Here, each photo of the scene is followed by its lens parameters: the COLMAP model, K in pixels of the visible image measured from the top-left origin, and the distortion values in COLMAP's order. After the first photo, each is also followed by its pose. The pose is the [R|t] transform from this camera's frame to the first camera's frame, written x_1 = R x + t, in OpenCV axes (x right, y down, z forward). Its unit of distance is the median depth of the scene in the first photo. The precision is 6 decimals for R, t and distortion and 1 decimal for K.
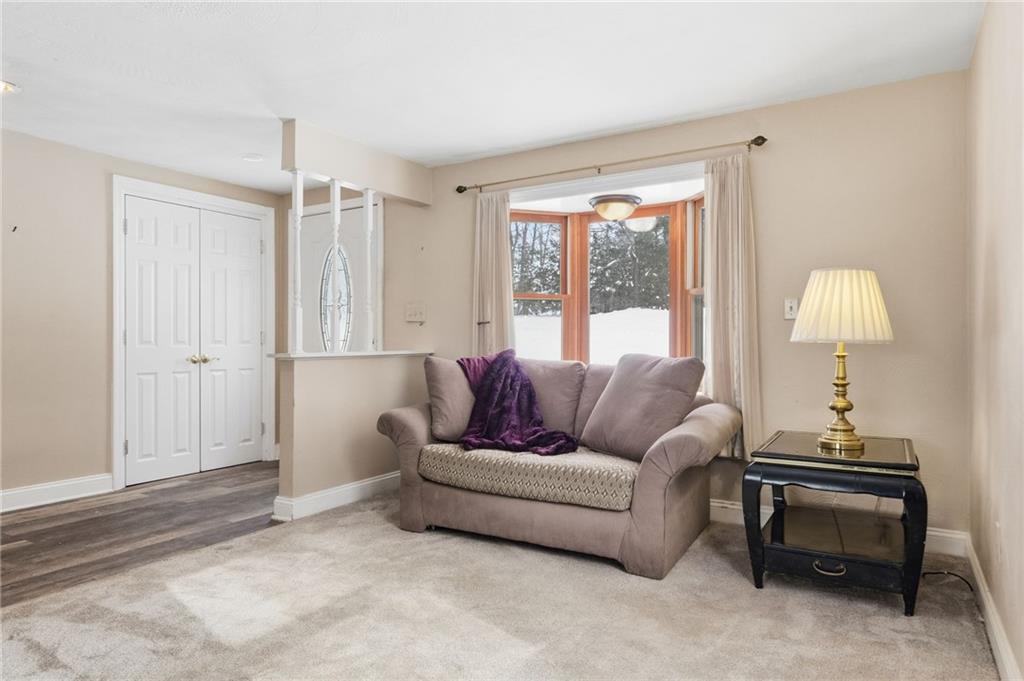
lens RADIAL K [[642.3, 0, 512.0], [0, 642.3, 340.5], [0, 0, 1]] dist [0.031926, 0.000629]
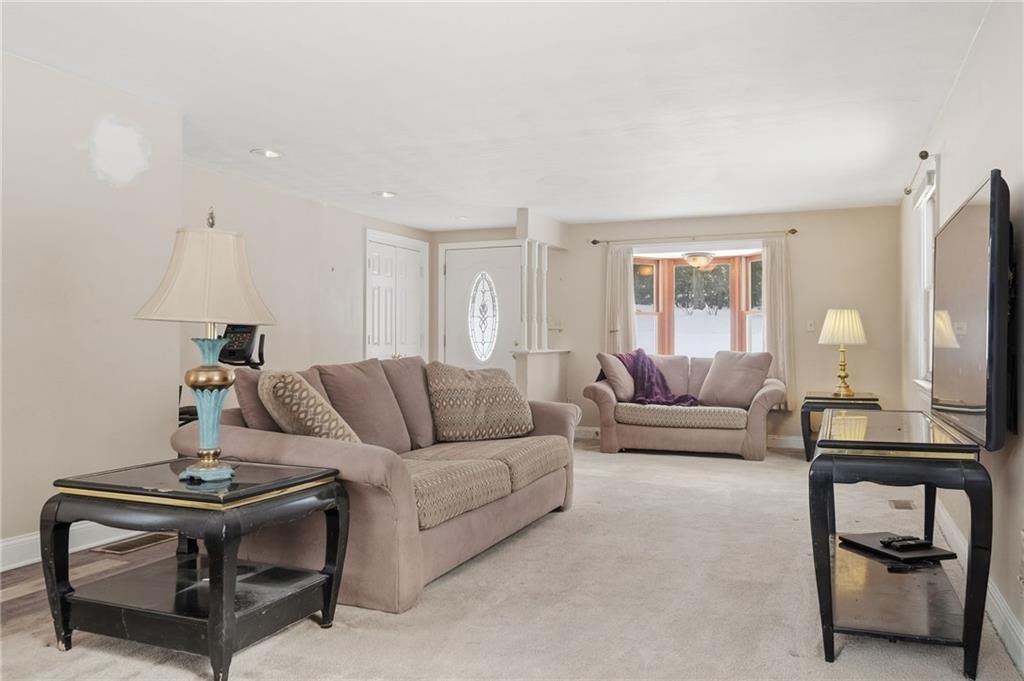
lens RADIAL K [[838.8, 0, 508.2], [0, 838.8, 323.1], [0, 0, 1]] dist [0.001724, -0.001836]
pose [[0.985960, 0.007207, 0.166823, -0.785223], [-0.003286, 0.999712, -0.023766, 0.002121], [-0.166947, 0.022885, 0.985700, -1.156131]]
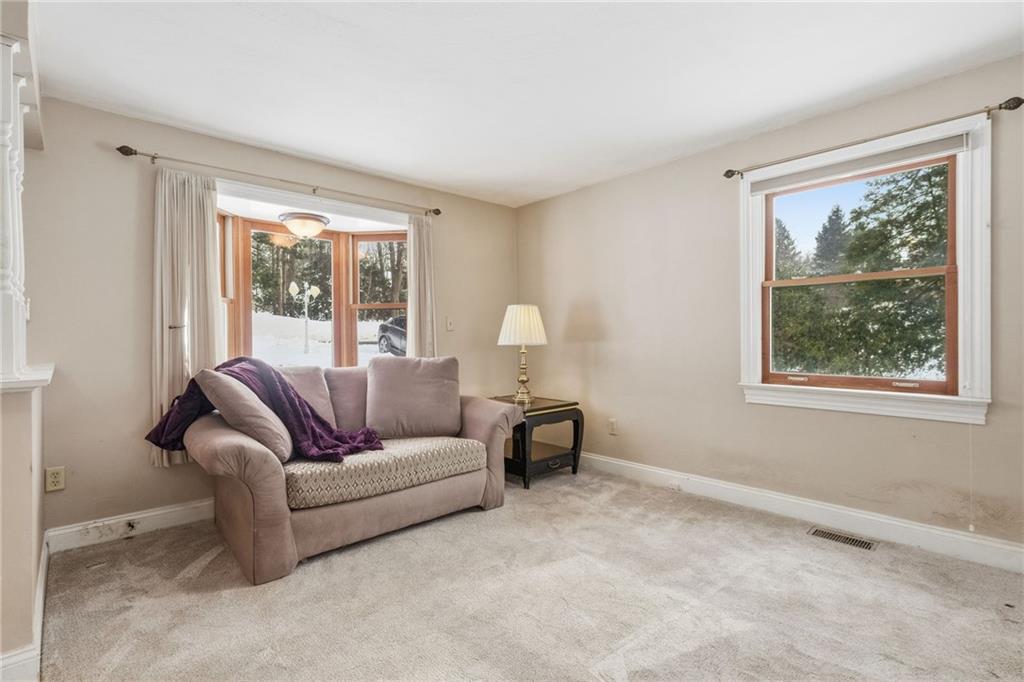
lens RADIAL K [[483.4, 0, 512.0], [0, 483.4, 341.0], [0, 0, 1]] dist [0.003349, 0.000204]
pose [[0.279183, -0.007450, 0.960209, -0.659099], [0.003188, 0.999972, 0.006831, -0.014951], [-0.960233, 0.001154, 0.279199, 0.522935]]
